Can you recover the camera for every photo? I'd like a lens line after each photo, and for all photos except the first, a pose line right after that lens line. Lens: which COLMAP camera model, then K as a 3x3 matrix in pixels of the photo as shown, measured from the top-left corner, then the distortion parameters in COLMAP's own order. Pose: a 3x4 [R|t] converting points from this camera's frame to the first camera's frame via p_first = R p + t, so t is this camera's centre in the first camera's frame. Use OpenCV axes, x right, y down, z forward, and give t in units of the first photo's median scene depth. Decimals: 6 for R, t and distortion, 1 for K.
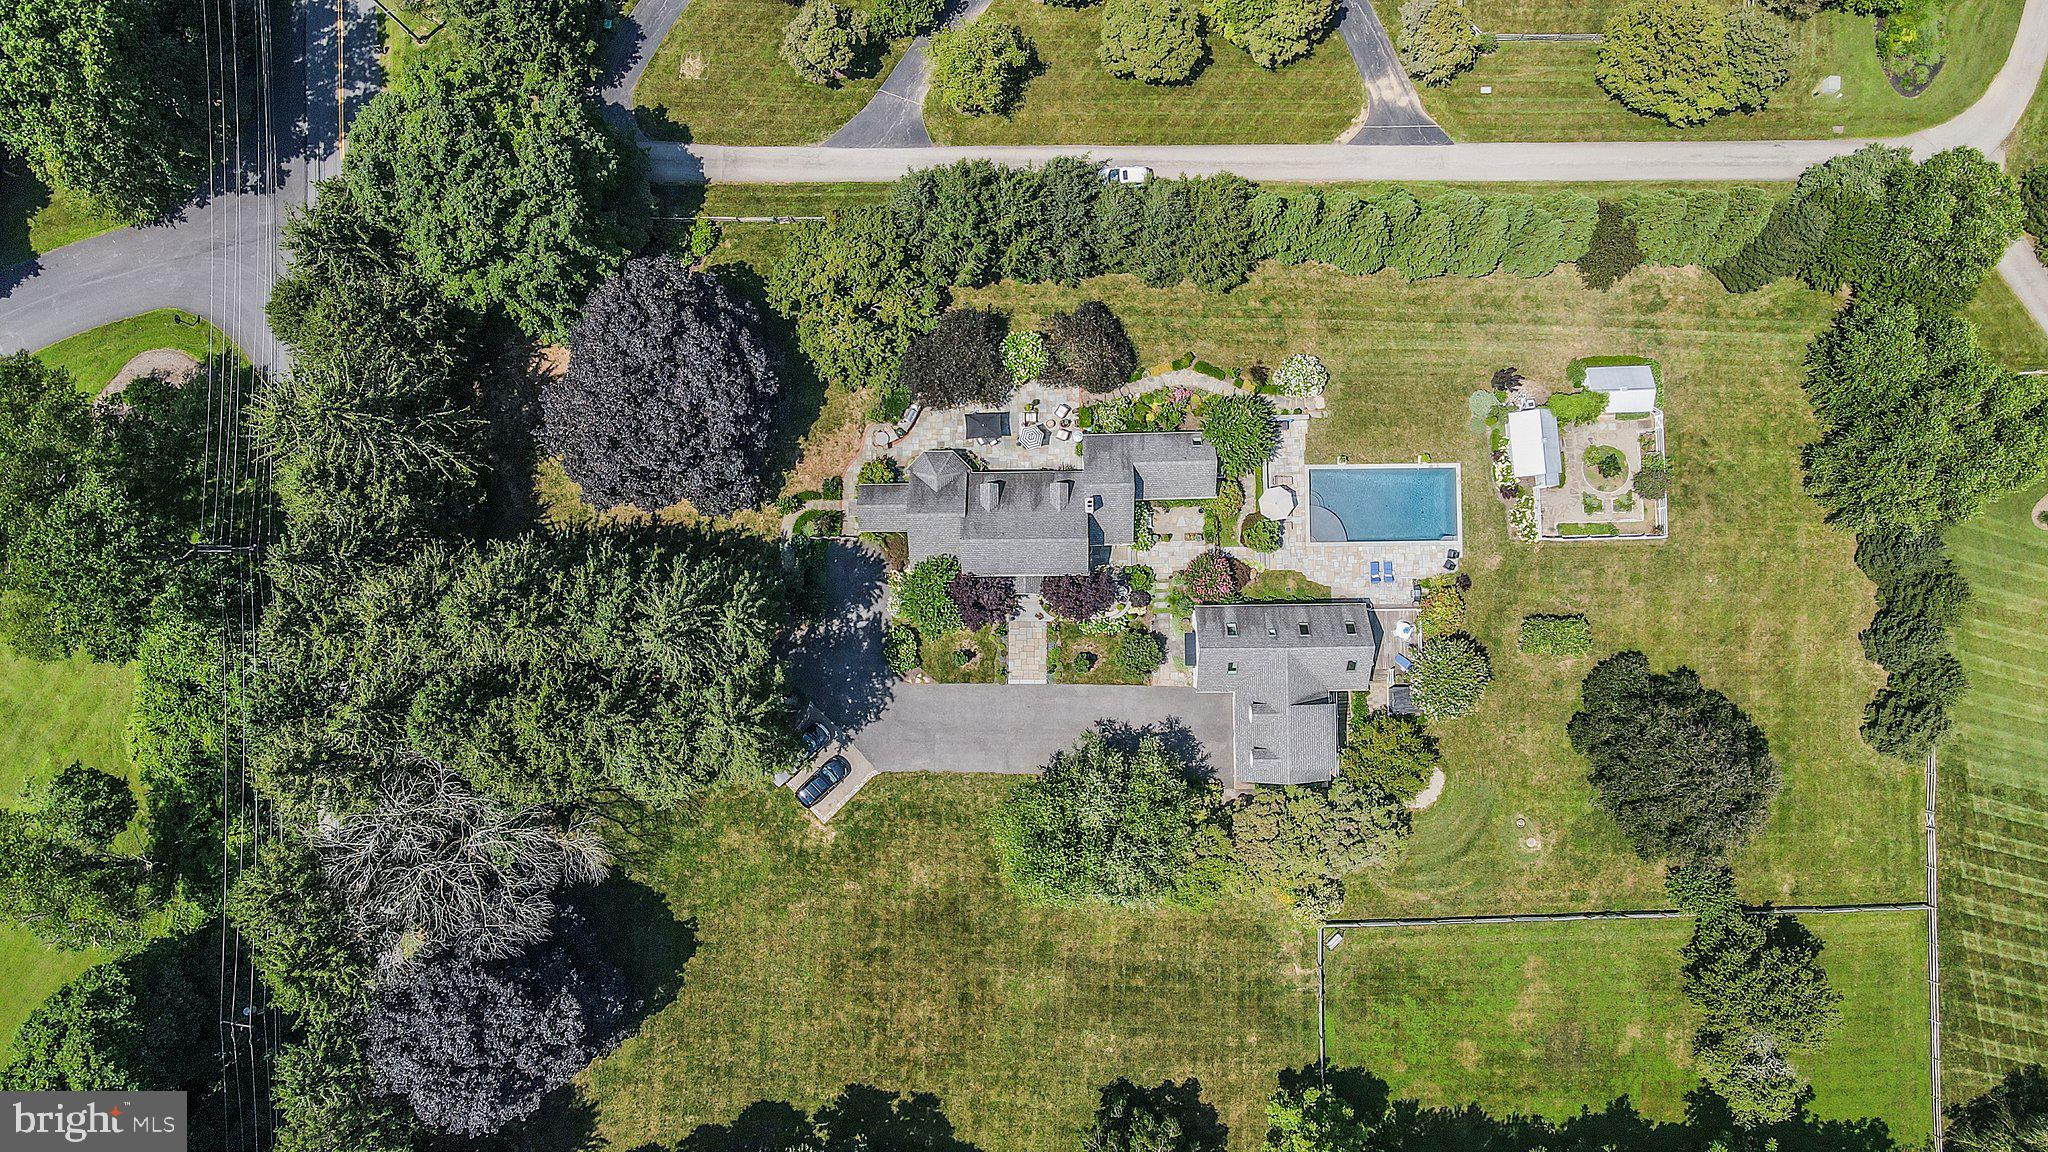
lens RADIAL K [[1489.4, 0, 1014.3], [0, 1489.4, 580.1], [0, 0, 1]] dist [0.009153, 0.002593]
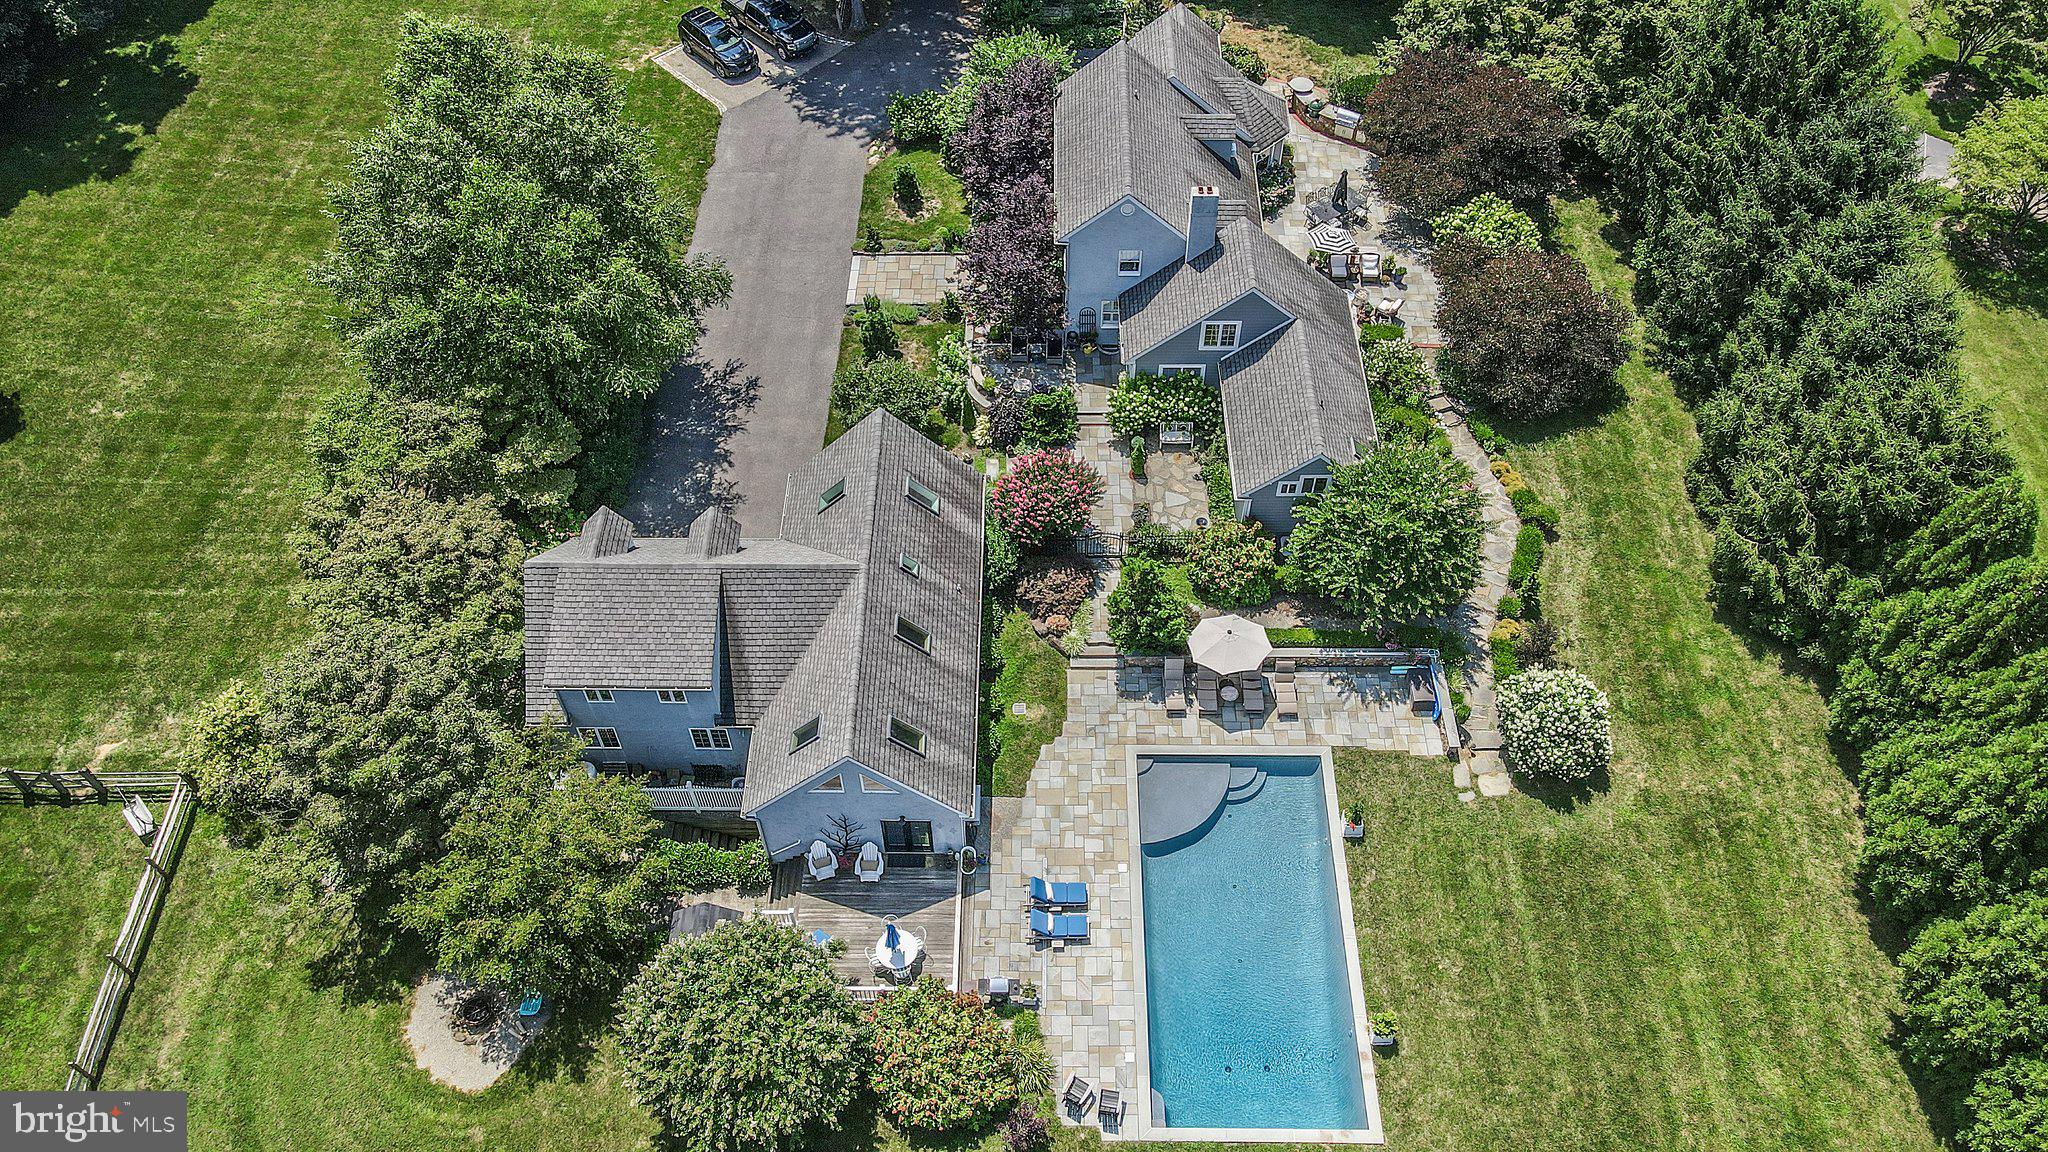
lens RADIAL K [[1496.2, 0, 1024.0], [0, 1496.2, 576.0], [0, 0, 1]] dist [0.017357, 0.006102]
pose [[-0.019342, 0.794451, -0.607021, 0.404150], [-0.999036, 0.008568, 0.043047, -0.012982], [0.039400, 0.607268, 0.793519, 0.654450]]
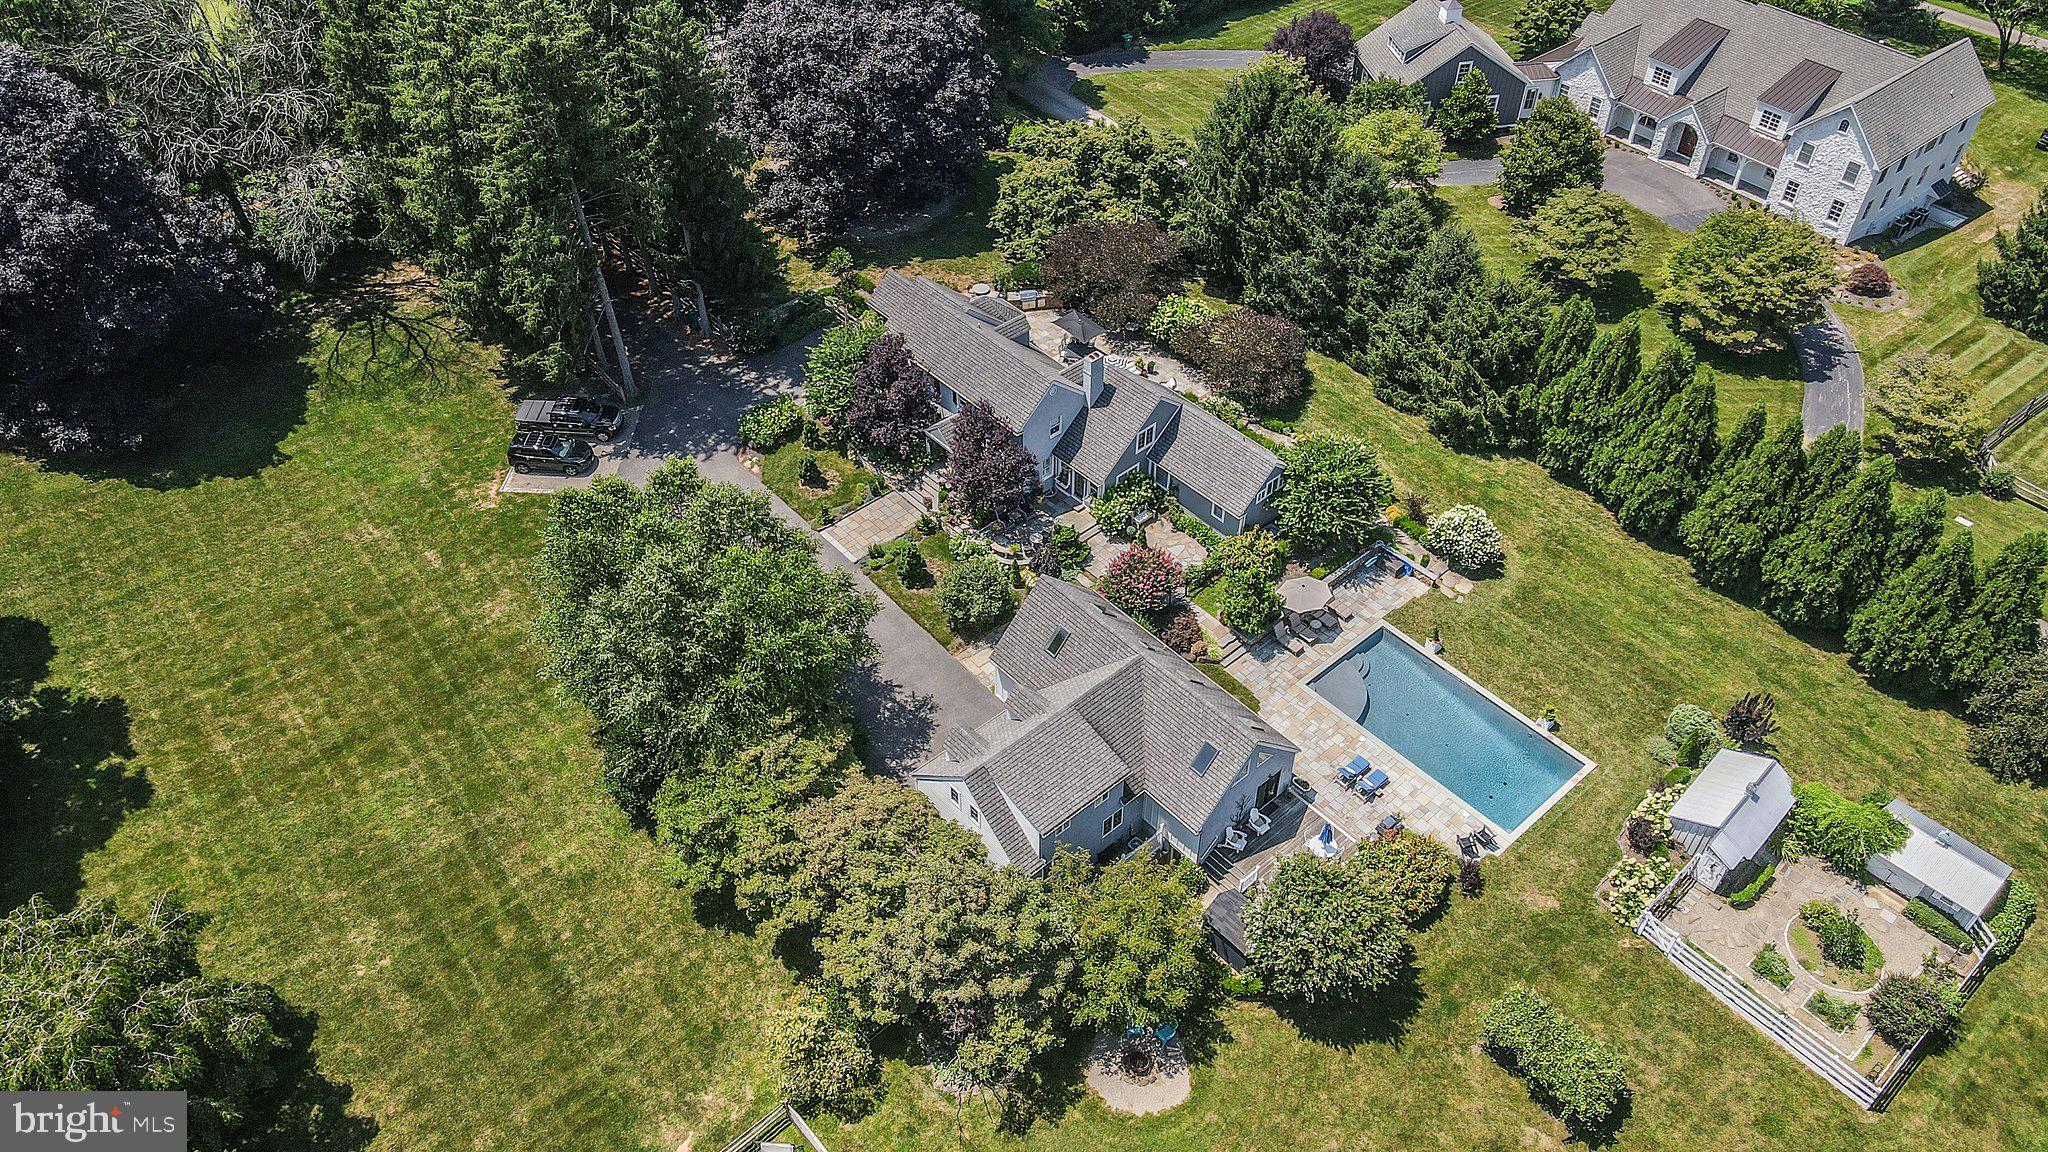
lens RADIAL K [[1496.2, 0, 1024.0], [0, 1496.2, 576.0], [0, 0, 1]] dist [0.017357, 0.006102]
pose [[0.652802, 0.541028, -0.530224, 0.421530], [-0.757110, 0.489240, -0.432931, 0.299767], [0.025179, 0.684056, 0.728995, 0.528778]]
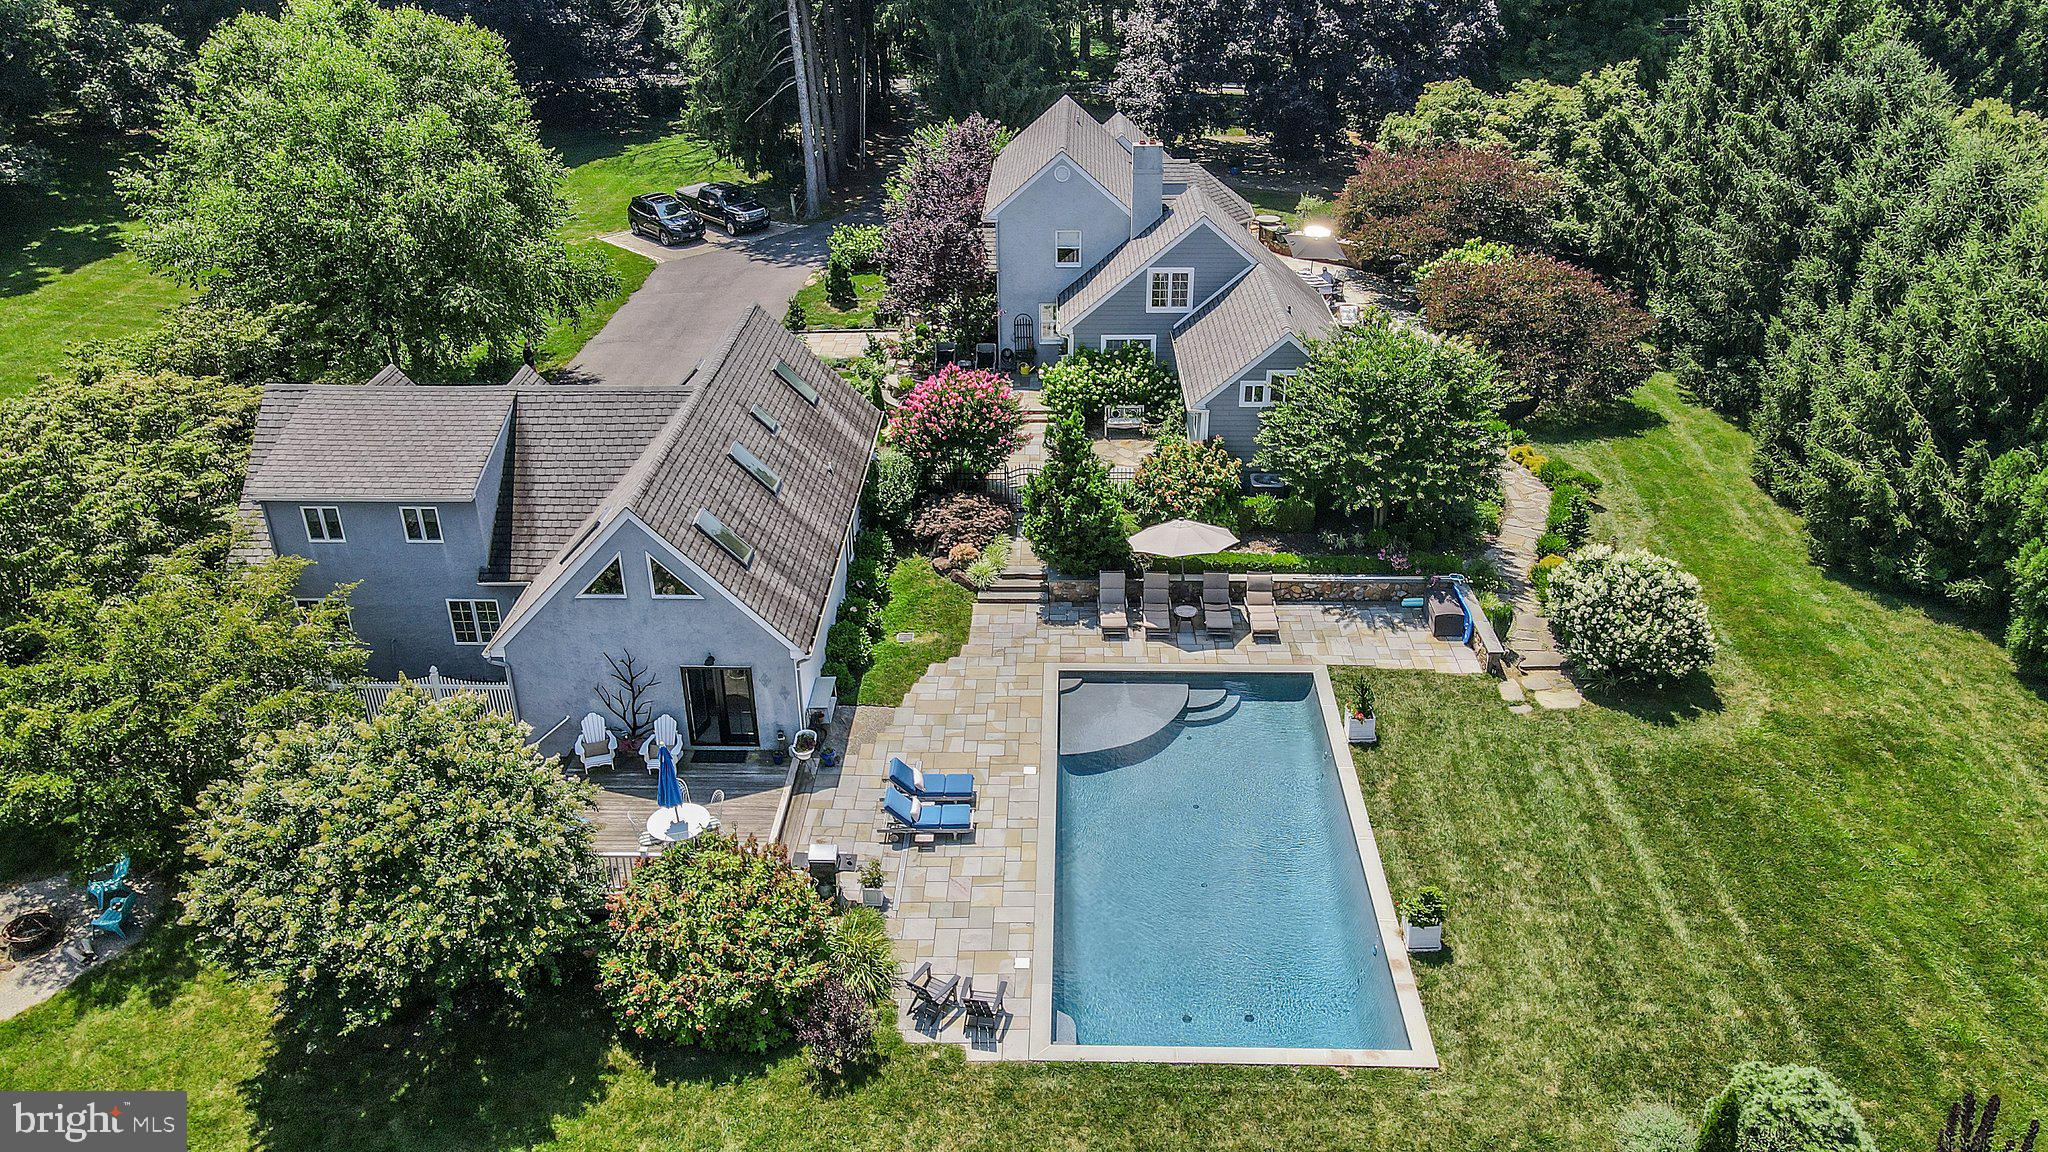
lens RADIAL K [[1489.4, 0, 1014.3], [0, 1489.4, 580.1], [0, 0, 1]] dist [0.009153, 0.002593]
pose [[-0.044272, 0.487903, -0.871774, 0.443507], [-0.997657, 0.023962, 0.064076, -0.035674], [0.052153, 0.872569, 0.485699, 0.844495]]
